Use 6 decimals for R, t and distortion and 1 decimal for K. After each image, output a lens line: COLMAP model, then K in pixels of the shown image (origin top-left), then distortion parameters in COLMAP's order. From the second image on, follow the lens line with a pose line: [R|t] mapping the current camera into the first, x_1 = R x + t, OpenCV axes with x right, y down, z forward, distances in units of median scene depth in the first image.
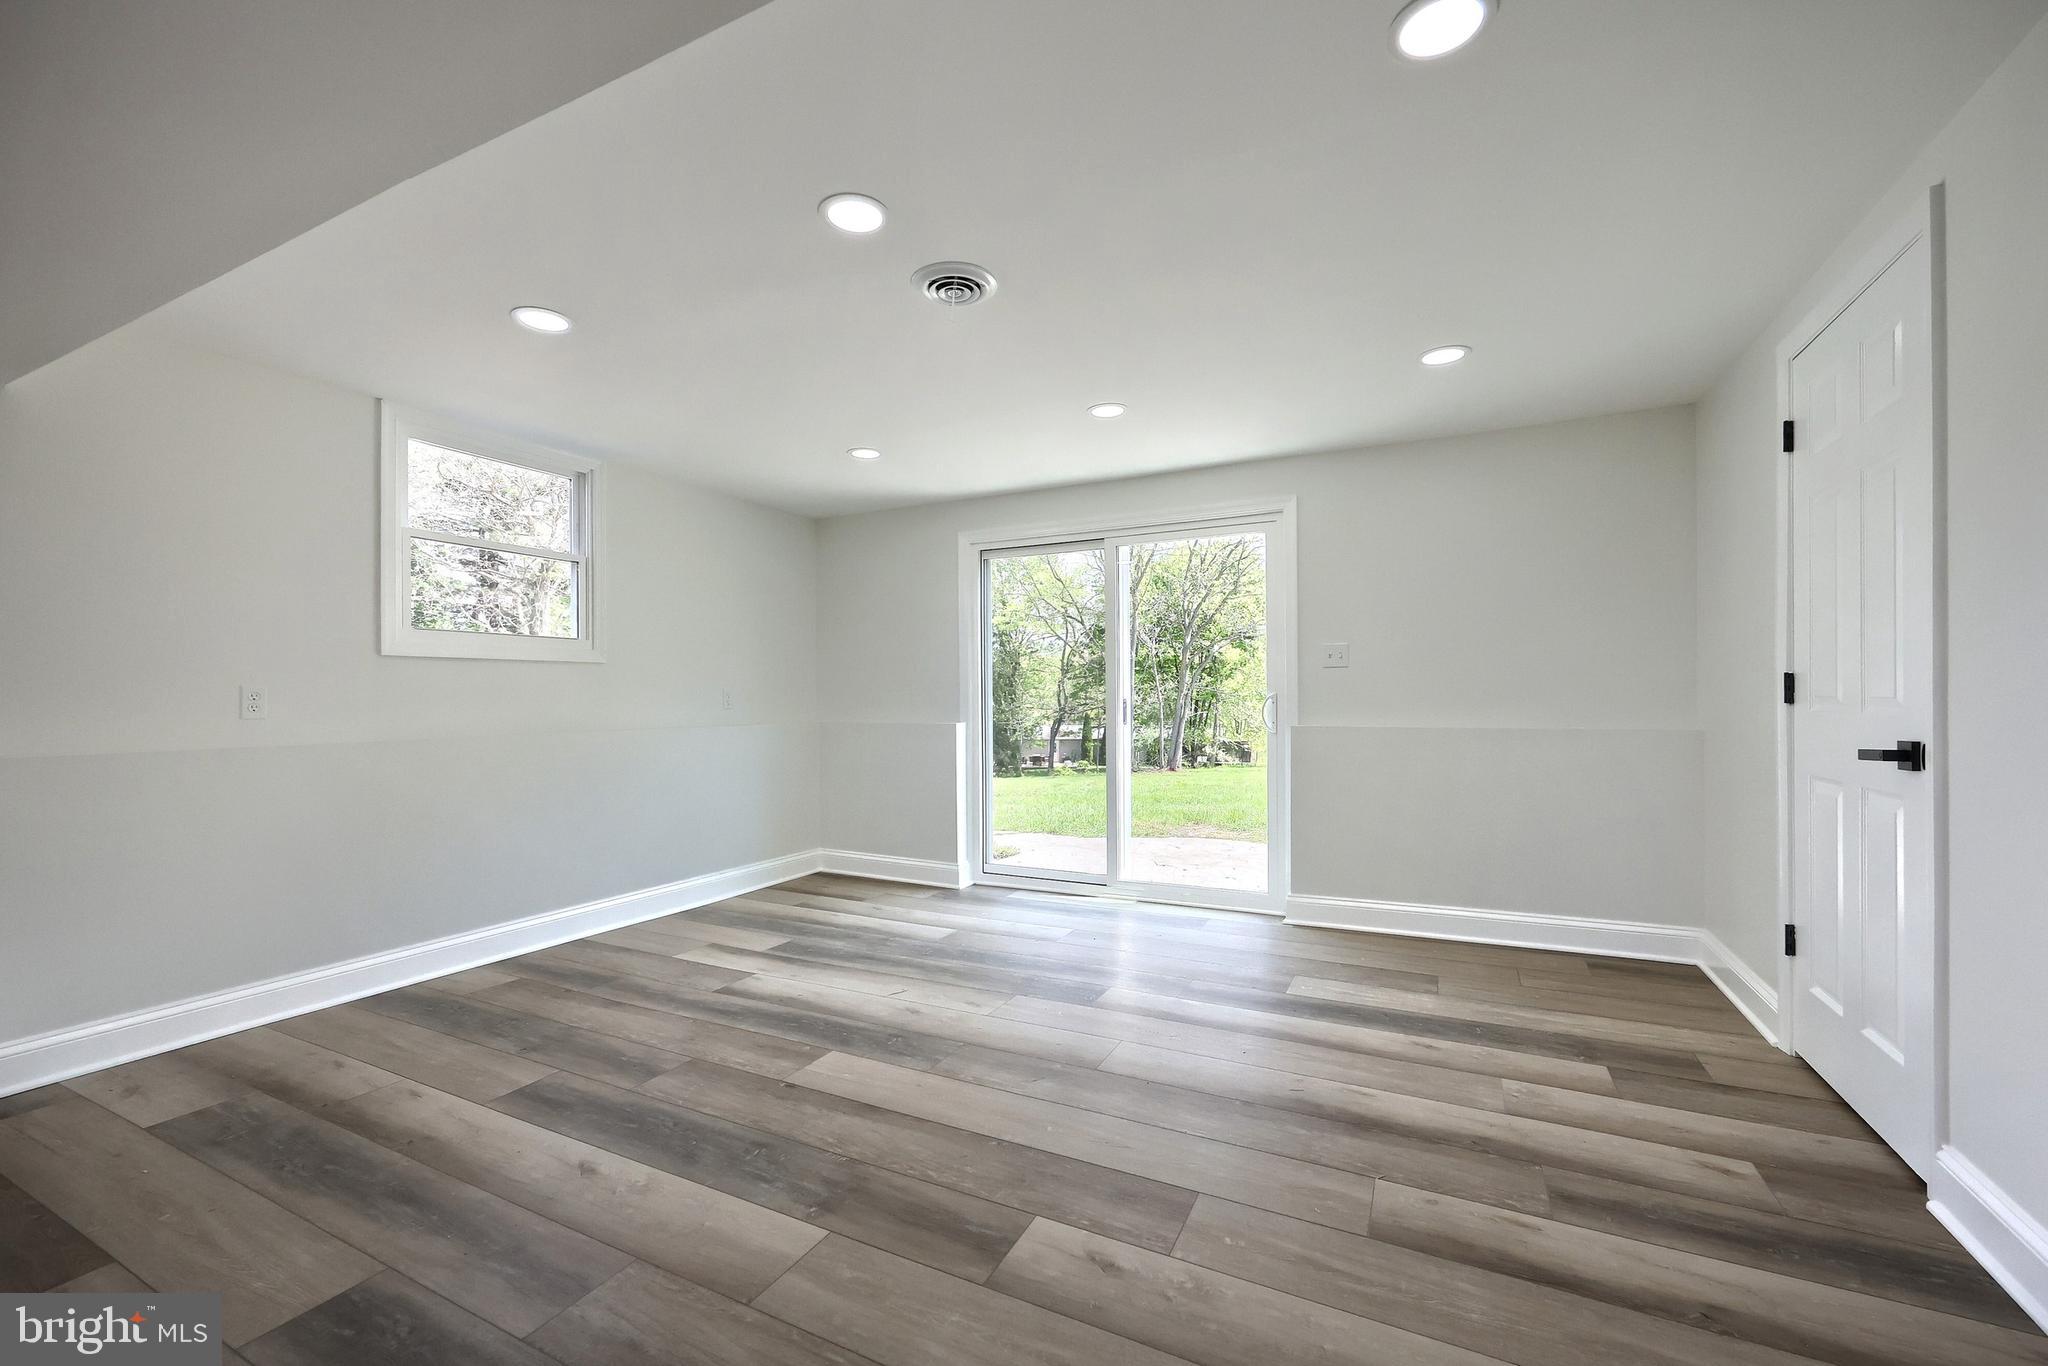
lens RADIAL K [[830.2, 0, 1023.6], [0, 830.2, 695.0], [0, 0, 1]] dist [0.000436, 0.001102]
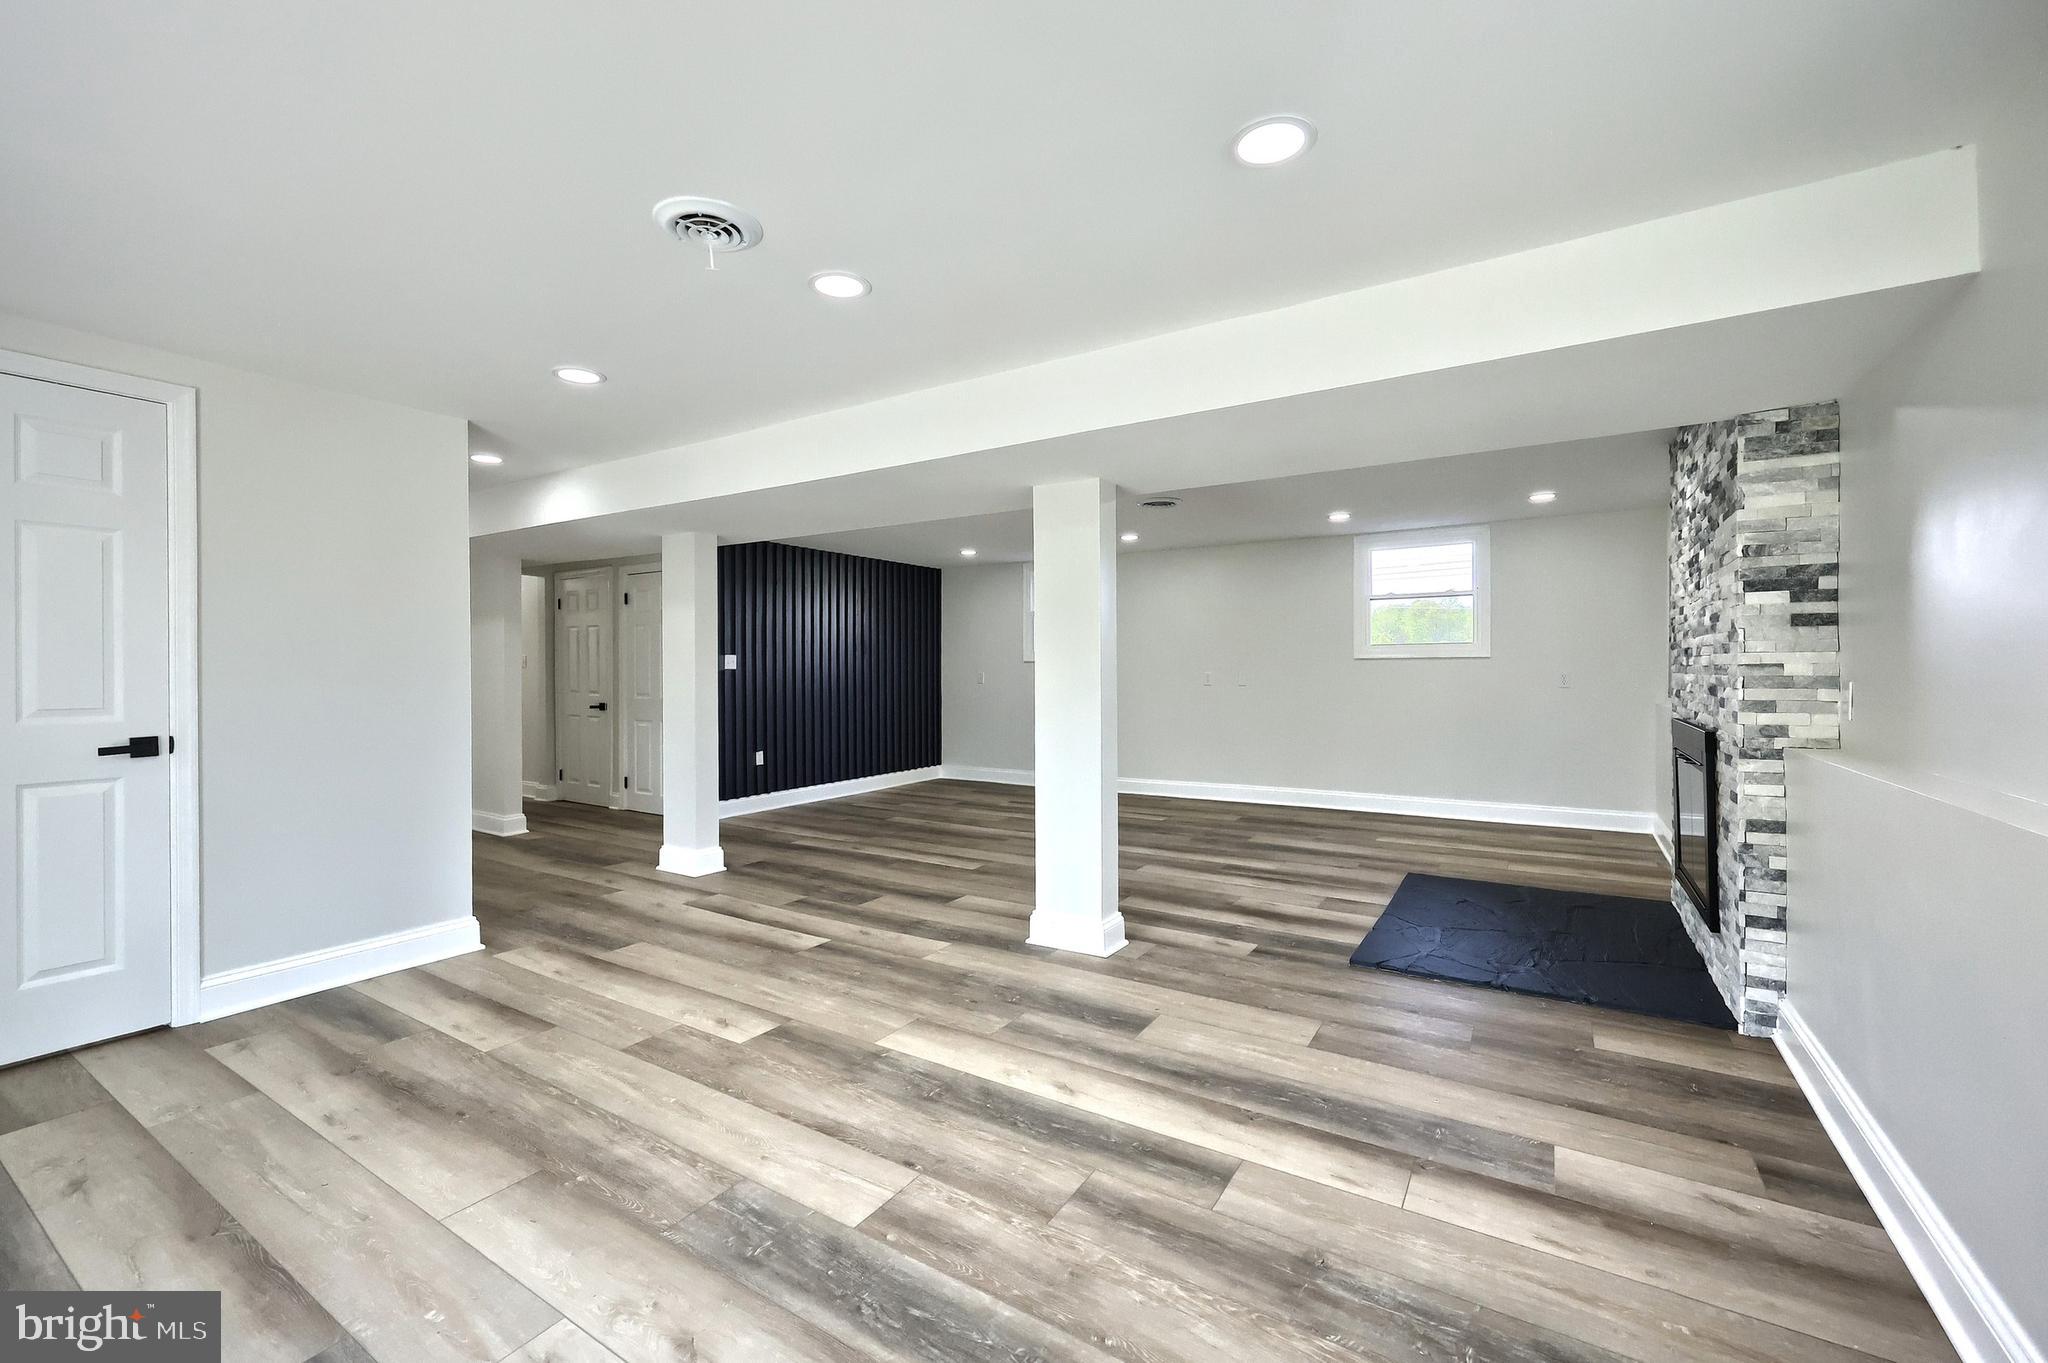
lens RADIAL K [[830.2, 0, 1024.4], [0, 830.2, 679.3], [0, 0, 1]] dist [0.000436, 0.001102]
pose [[-0.996272, 0.005986, 0.086060, -0.522847], [0.006443, 0.999967, 0.005027, -0.037270], [-0.086027, 0.005562, -0.996277, 2.021618]]
